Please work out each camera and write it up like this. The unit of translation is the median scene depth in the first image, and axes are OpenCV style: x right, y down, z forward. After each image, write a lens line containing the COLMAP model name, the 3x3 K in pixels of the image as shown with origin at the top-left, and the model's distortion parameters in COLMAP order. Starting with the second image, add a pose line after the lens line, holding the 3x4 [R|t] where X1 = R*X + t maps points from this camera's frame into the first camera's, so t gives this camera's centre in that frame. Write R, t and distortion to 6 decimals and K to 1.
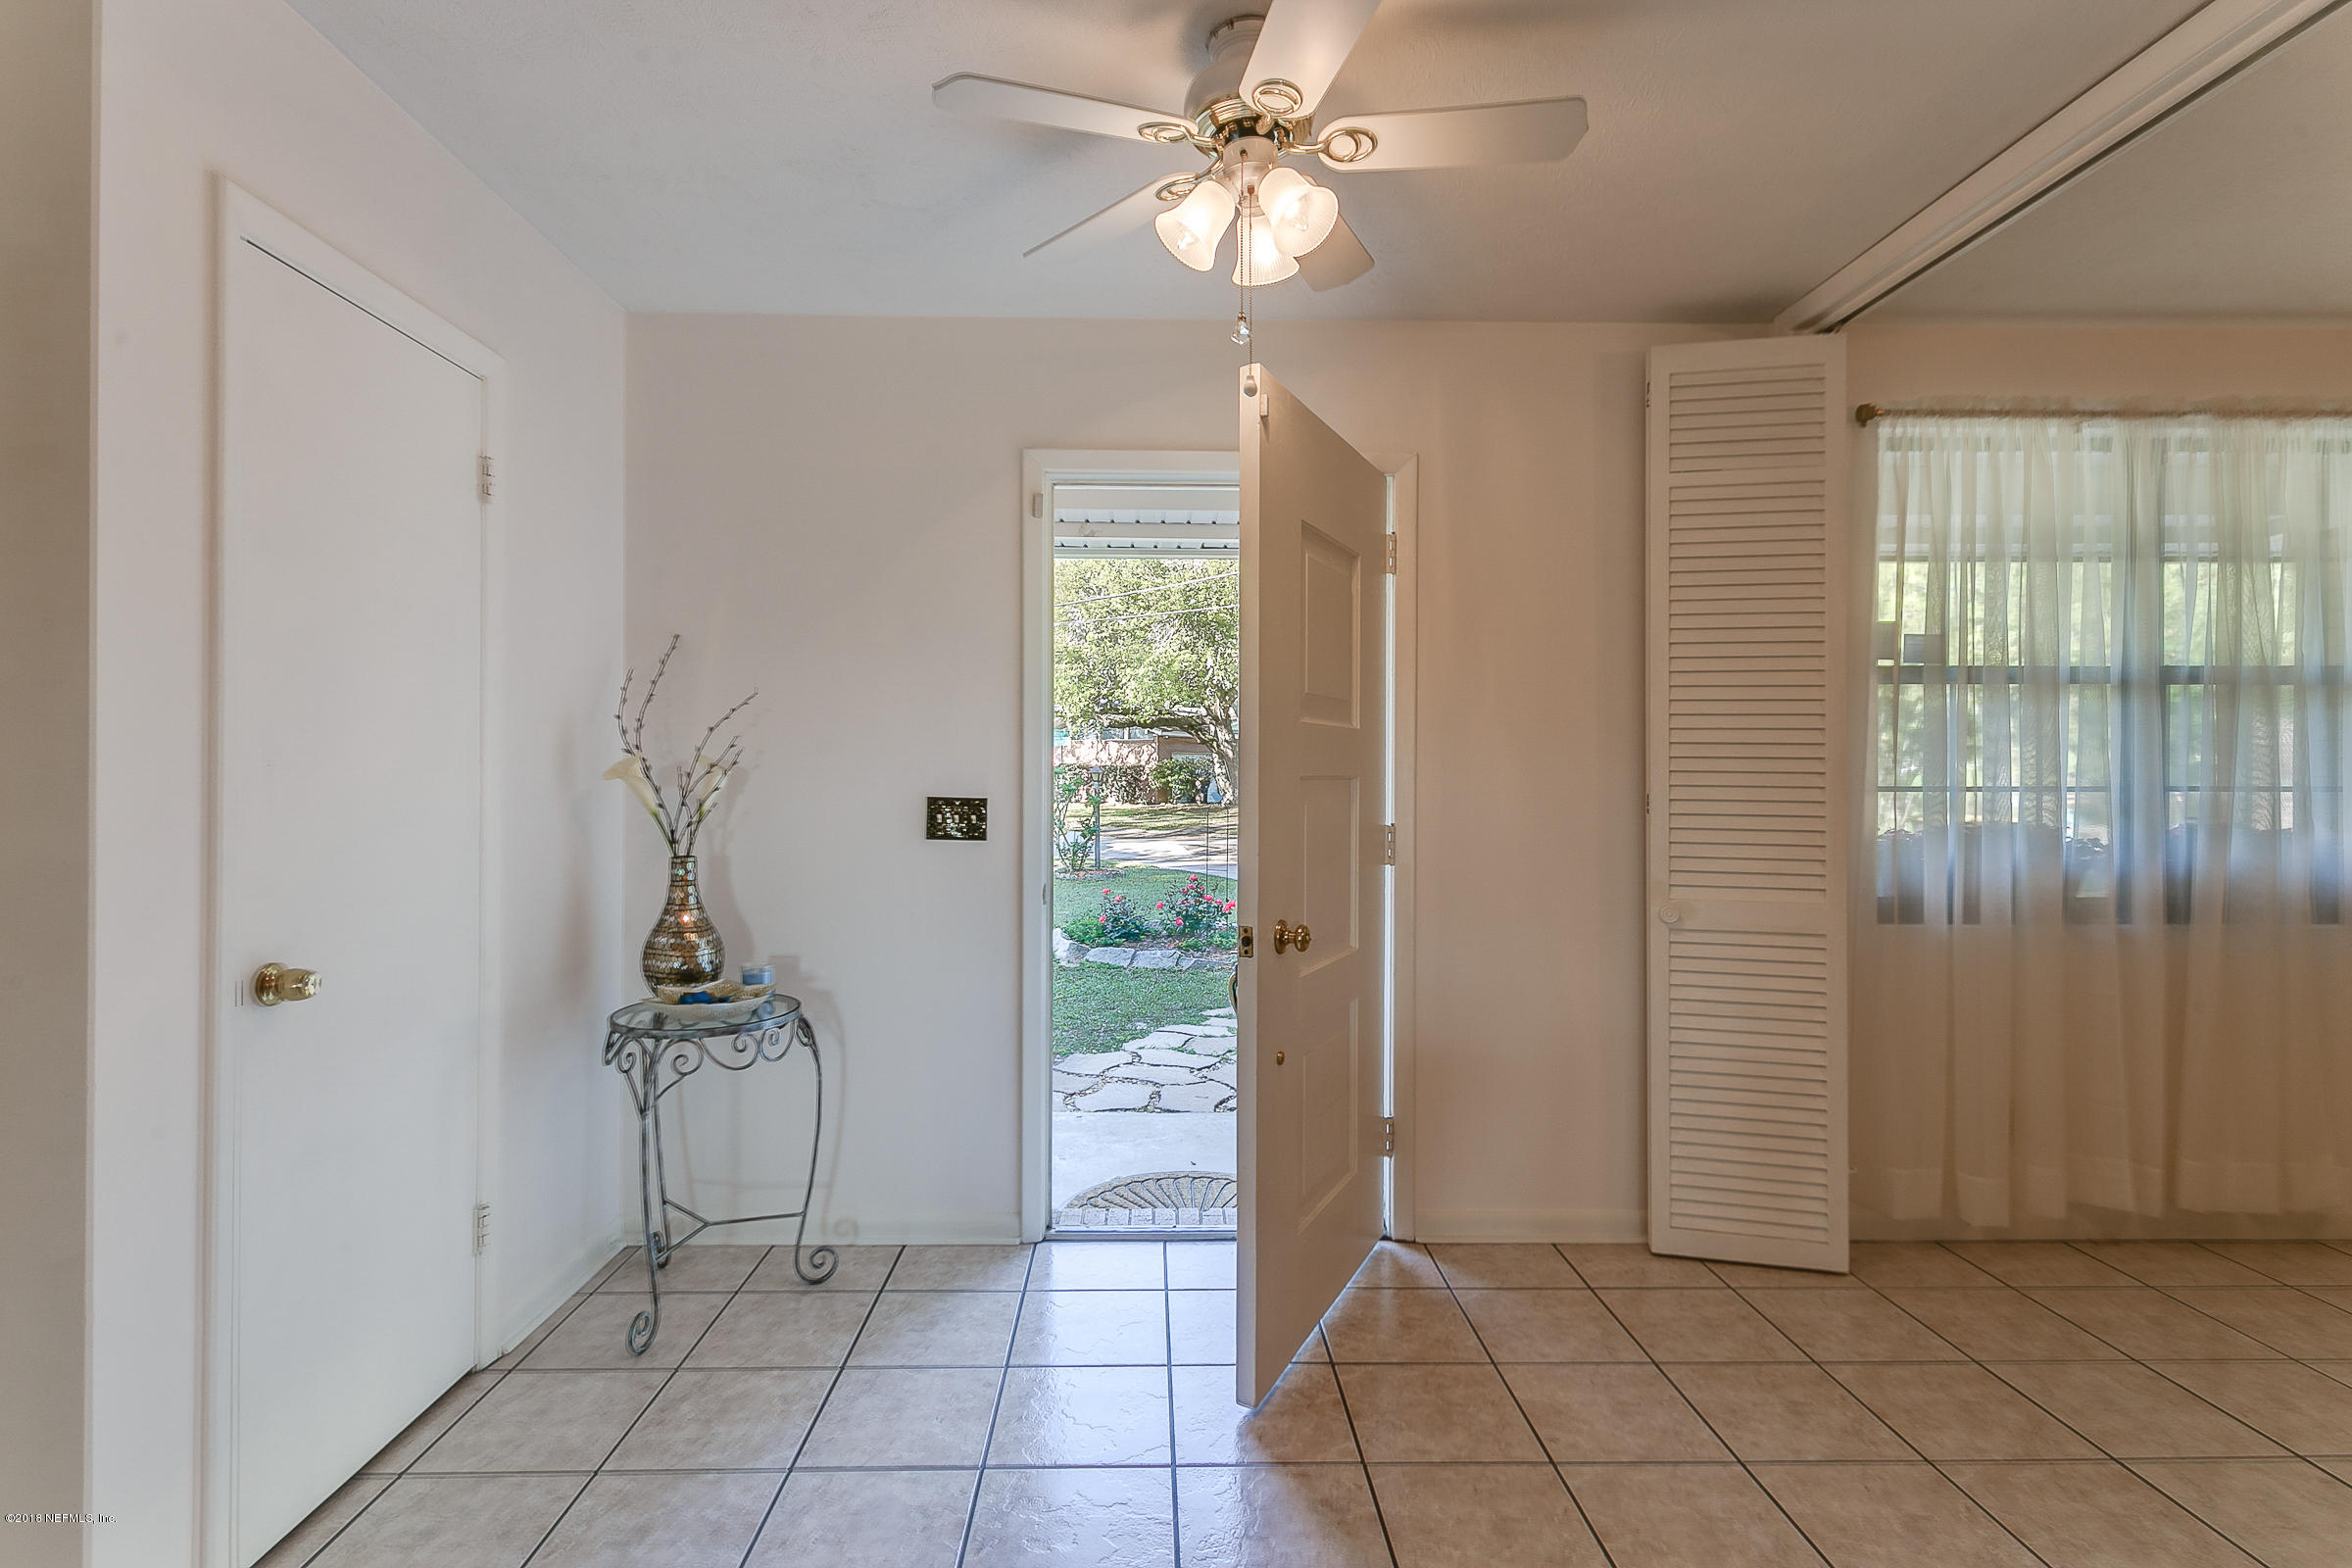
lens RADIAL K [[1112.2, 0, 1171.2], [0, 1112.2, 785.2], [0, 0, 1]] dist [0.005525, -0.000323]
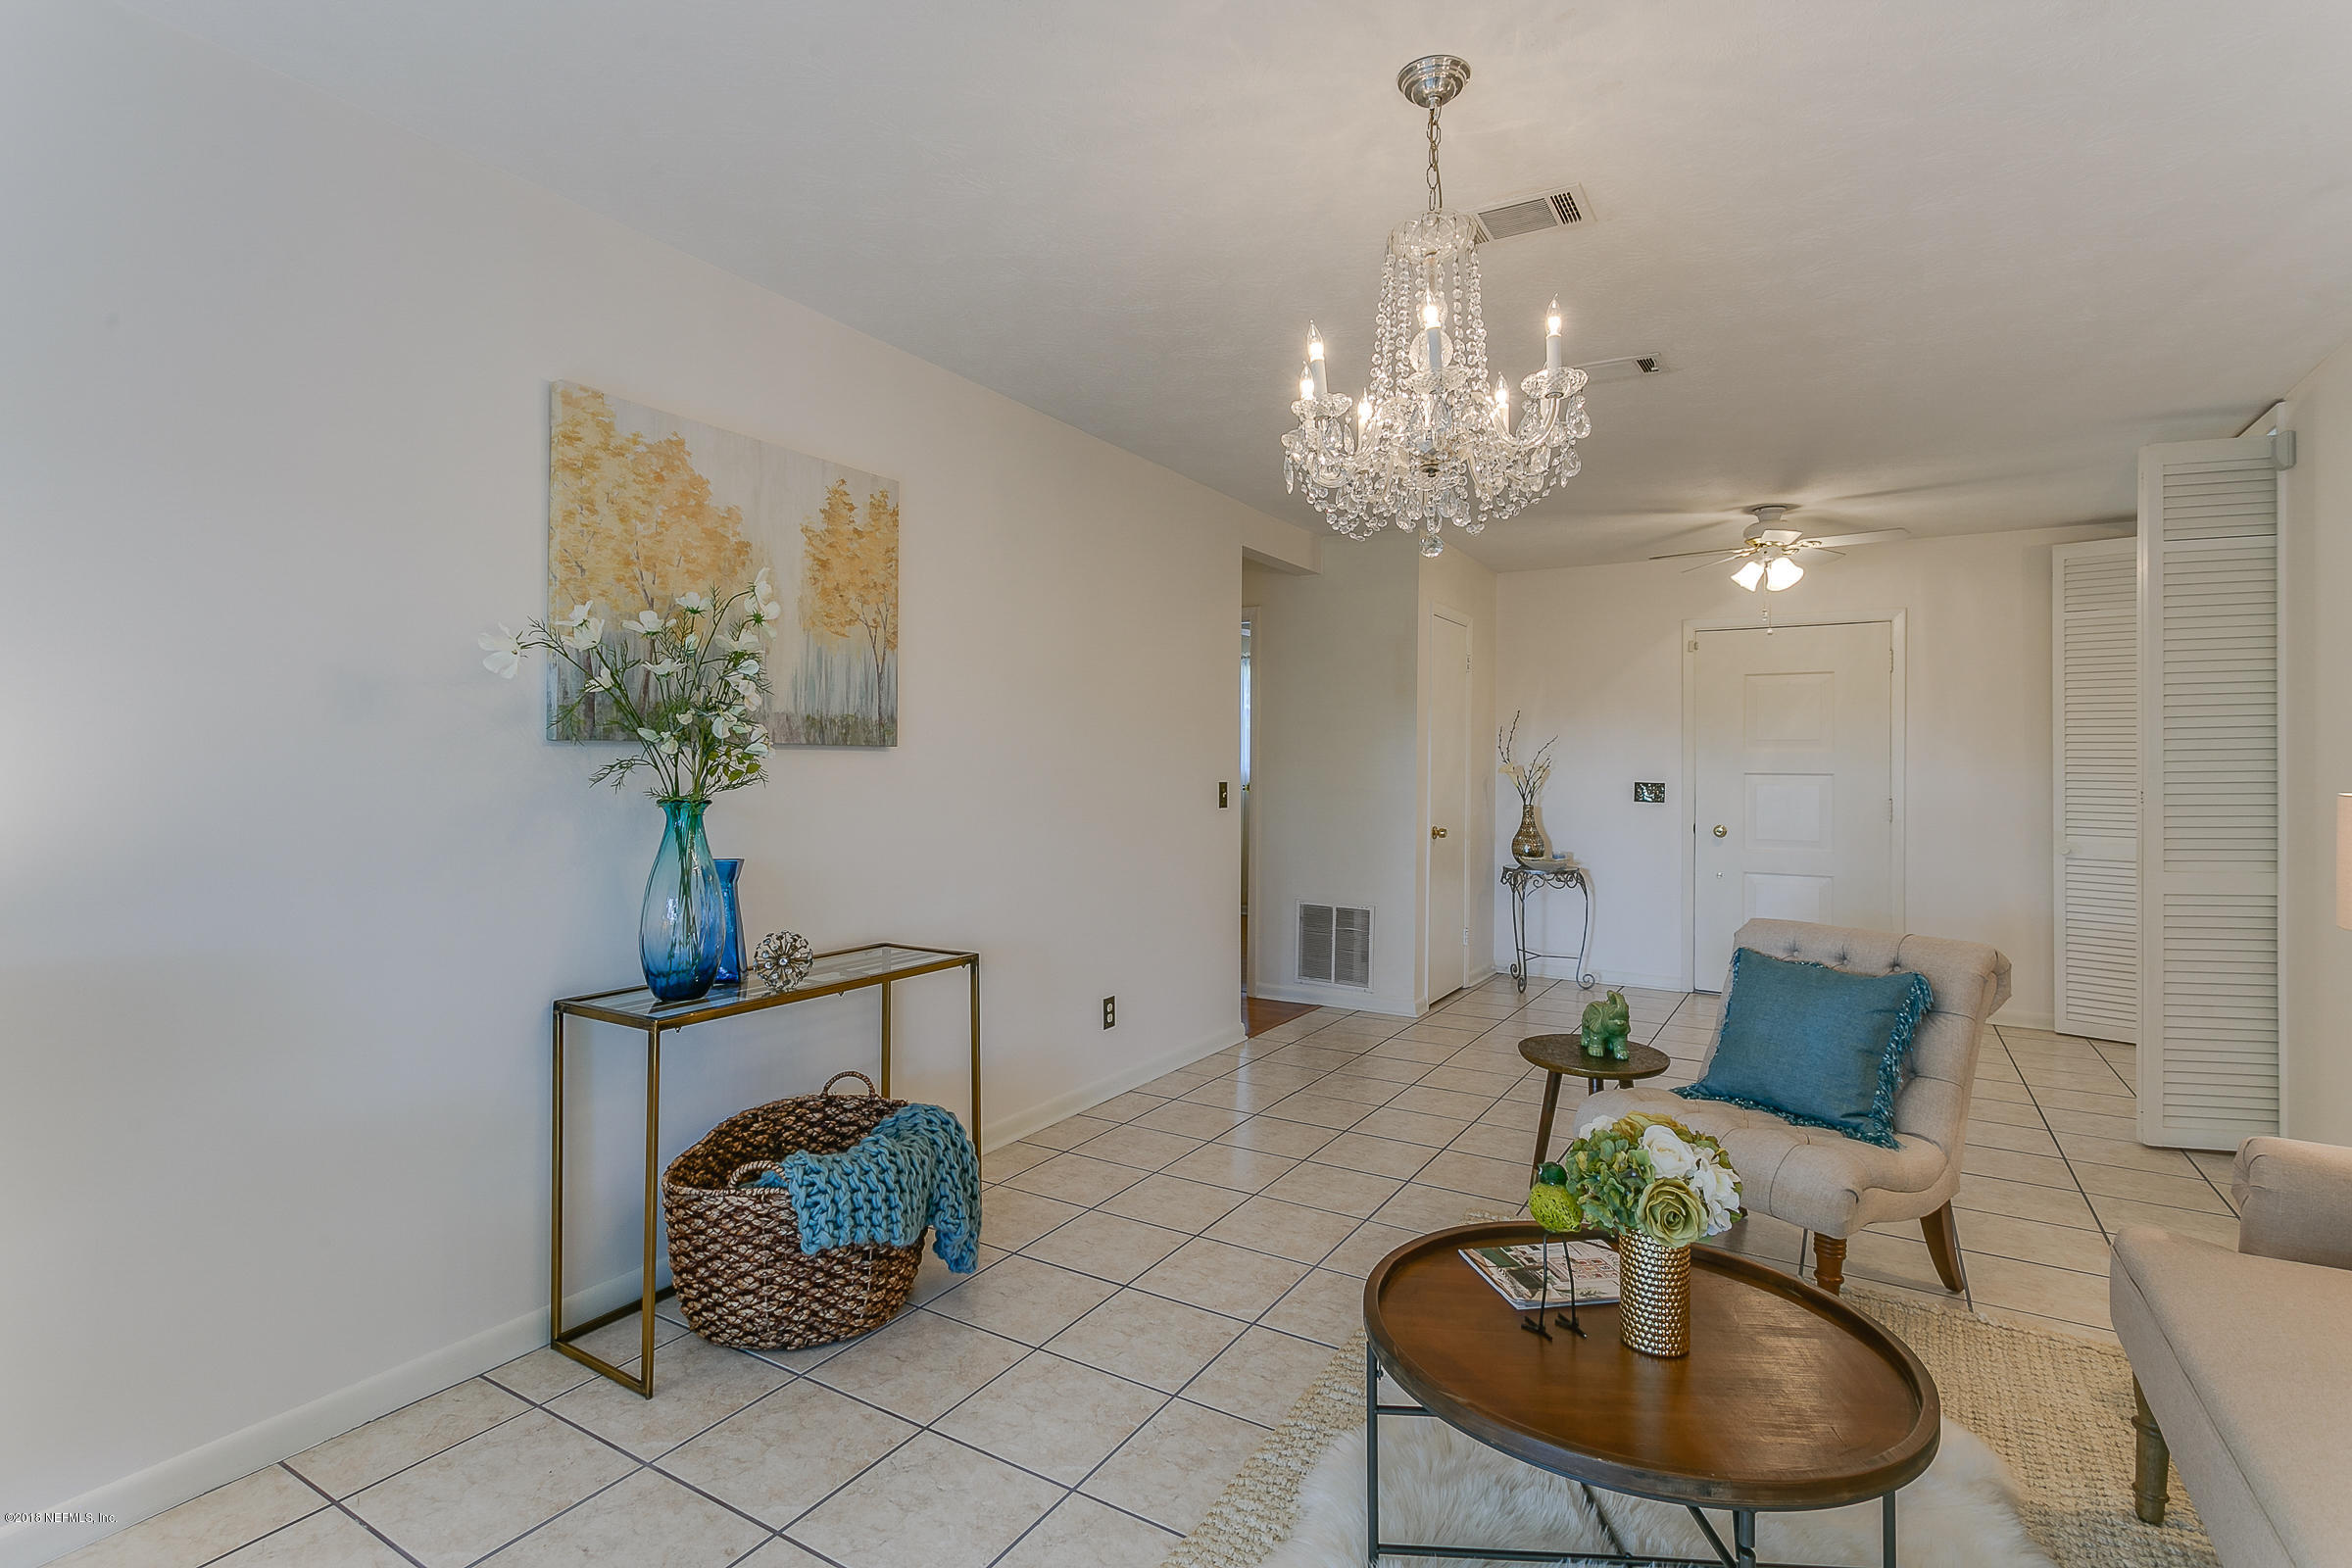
lens RADIAL K [[1112.2, 0, 1165.4], [0, 1112.2, 774.2], [0, 0, 1]] dist [0.005525, -0.000323]
pose [[0.830080, 0.008835, -0.557575, 0.250804], [-0.004944, 0.999952, 0.008484, -0.019724], [0.557623, -0.004286, 0.830083, -1.429173]]
